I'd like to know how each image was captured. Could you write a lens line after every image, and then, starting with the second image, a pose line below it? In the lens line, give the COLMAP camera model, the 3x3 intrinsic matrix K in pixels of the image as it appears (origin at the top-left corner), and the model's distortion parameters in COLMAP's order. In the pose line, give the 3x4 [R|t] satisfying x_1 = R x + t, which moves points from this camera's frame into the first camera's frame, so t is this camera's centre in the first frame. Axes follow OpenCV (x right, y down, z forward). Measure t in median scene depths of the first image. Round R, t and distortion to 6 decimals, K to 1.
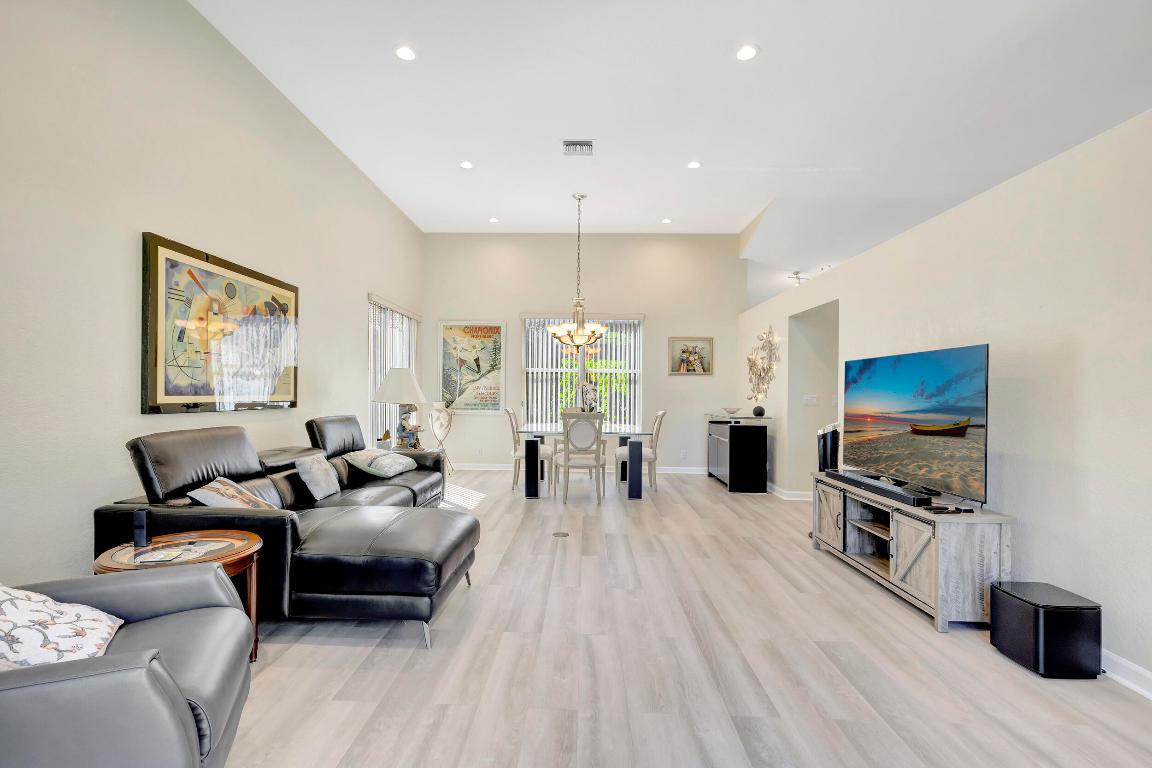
lens RADIAL K [[516.1, 0, 572.9], [0, 516.1, 396.1], [0, 0, 1]] dist [-0.005130, 0.001072]
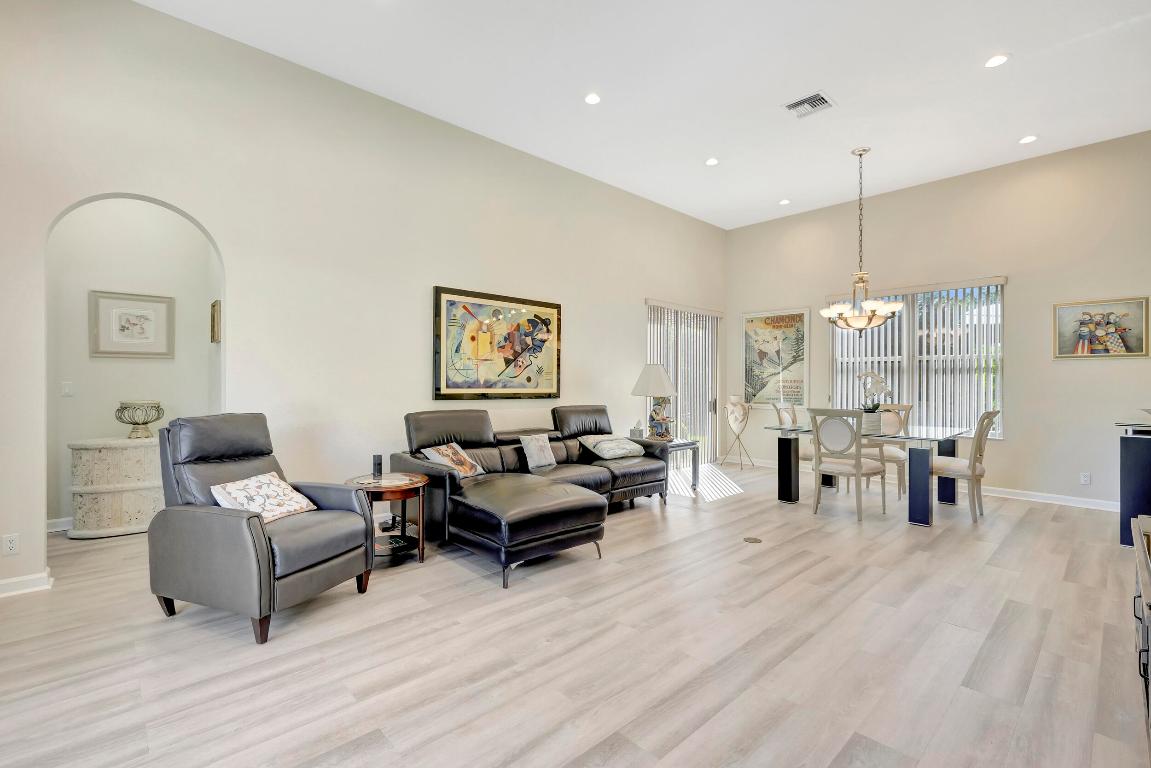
lens RADIAL K [[515.6, 0, 572.2], [0, 515.6, 382.0], [0, 0, 1]] dist [-0.005130, 0.001072]
pose [[0.700035, -0.009742, -0.714042, 0.426210], [-0.002168, 0.999873, -0.015767, 0.002379], [0.714105, 0.012586, 0.699926, 0.131354]]
